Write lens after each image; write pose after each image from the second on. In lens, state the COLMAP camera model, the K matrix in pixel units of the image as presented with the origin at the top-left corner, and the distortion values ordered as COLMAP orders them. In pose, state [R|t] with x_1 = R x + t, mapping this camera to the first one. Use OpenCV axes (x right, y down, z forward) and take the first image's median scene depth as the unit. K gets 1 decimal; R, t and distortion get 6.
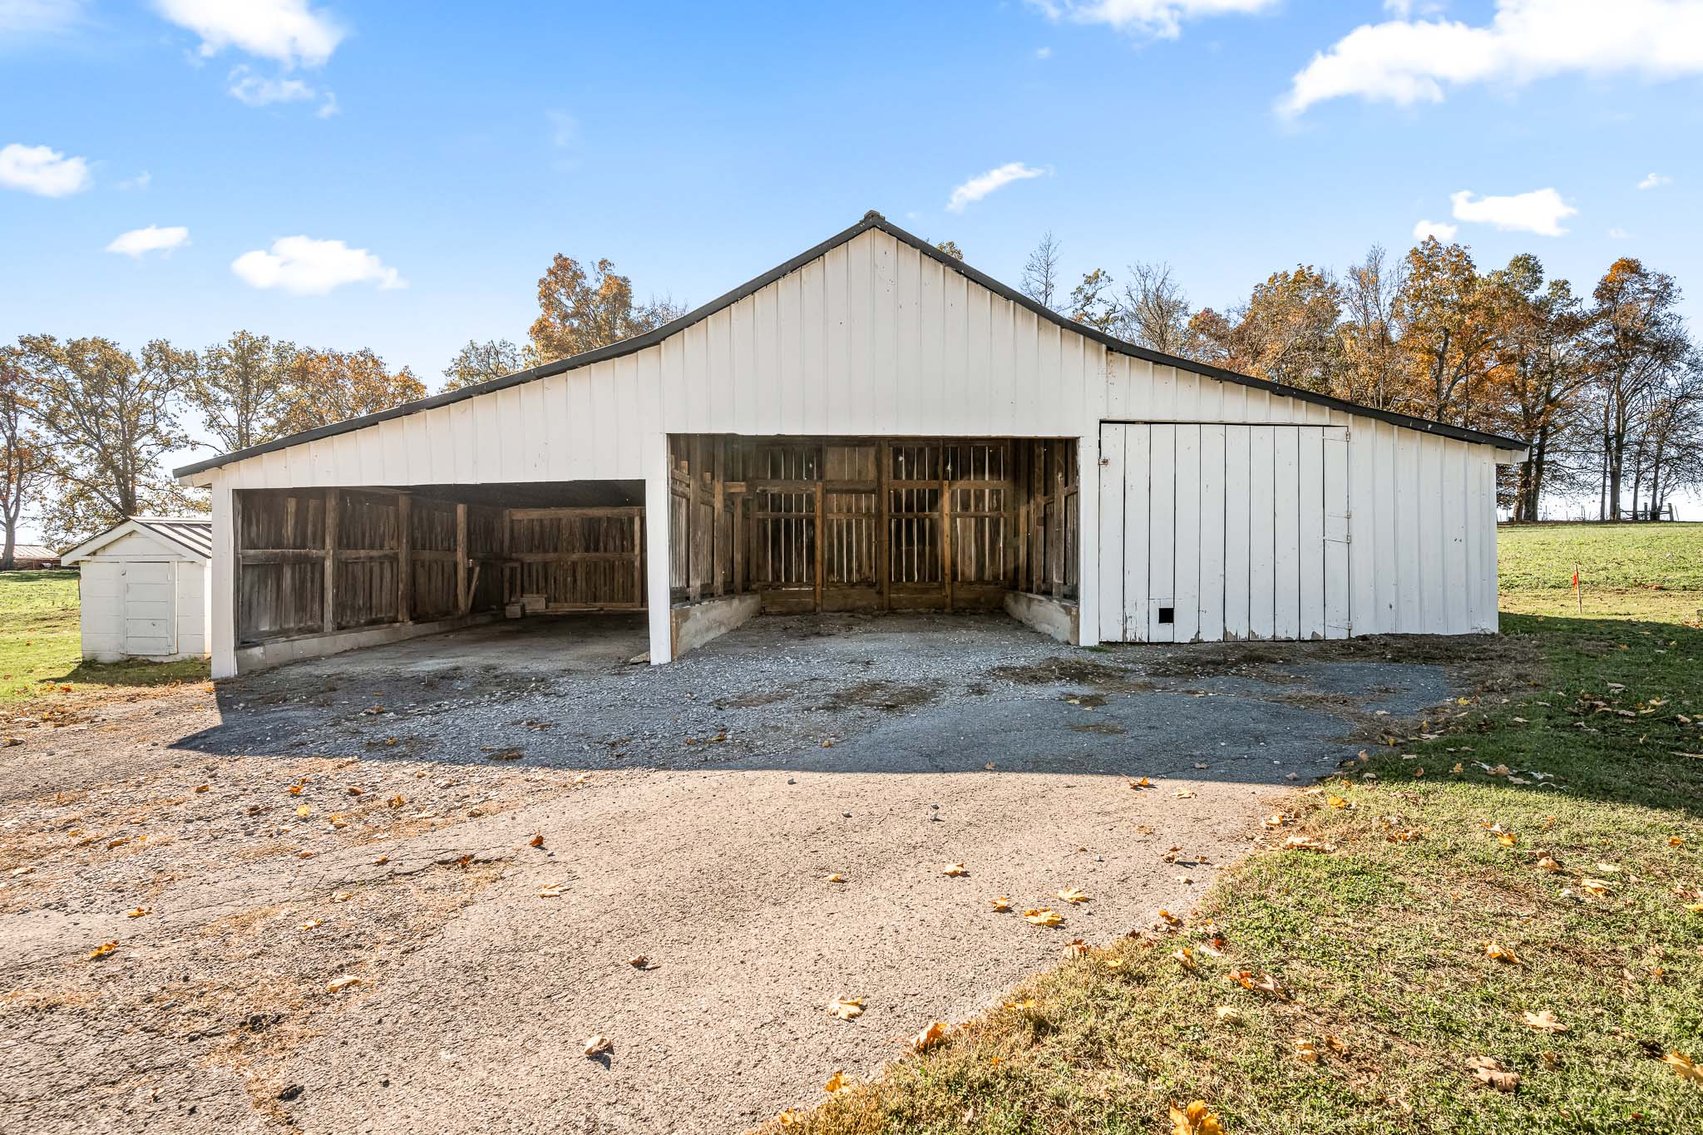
lens RADIAL K [[842.6, 0, 851.3], [0, 842.6, 555.1], [0, 0, 1]] dist [-0.011226, 0.002947]
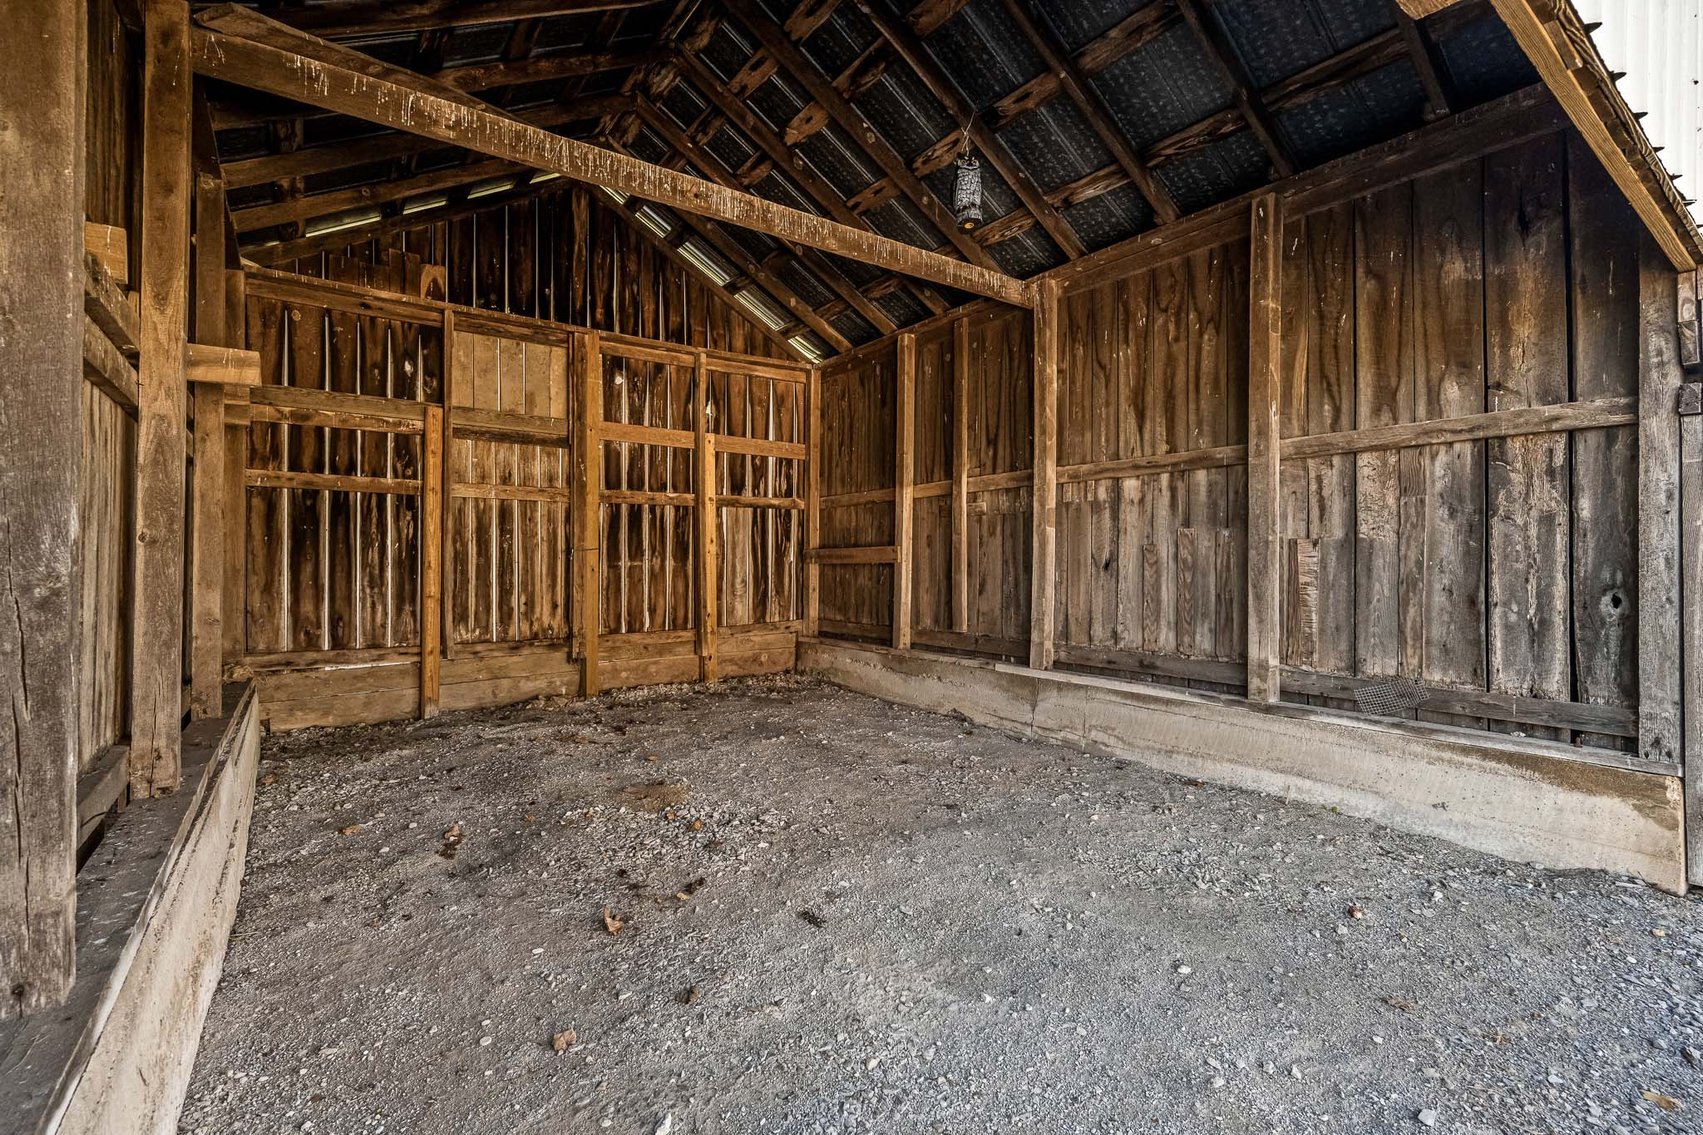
lens RADIAL K [[776.2, 0, 835.7], [0, 776.2, 541.6], [0, 0, 1]] dist [0.001811, -0.000507]
pose [[0.801294, 0.014102, 0.598105, -0.162844], [-0.005545, 0.999854, -0.016146, -0.022084], [-0.598246, 0.009622, 0.801255, 0.855151]]
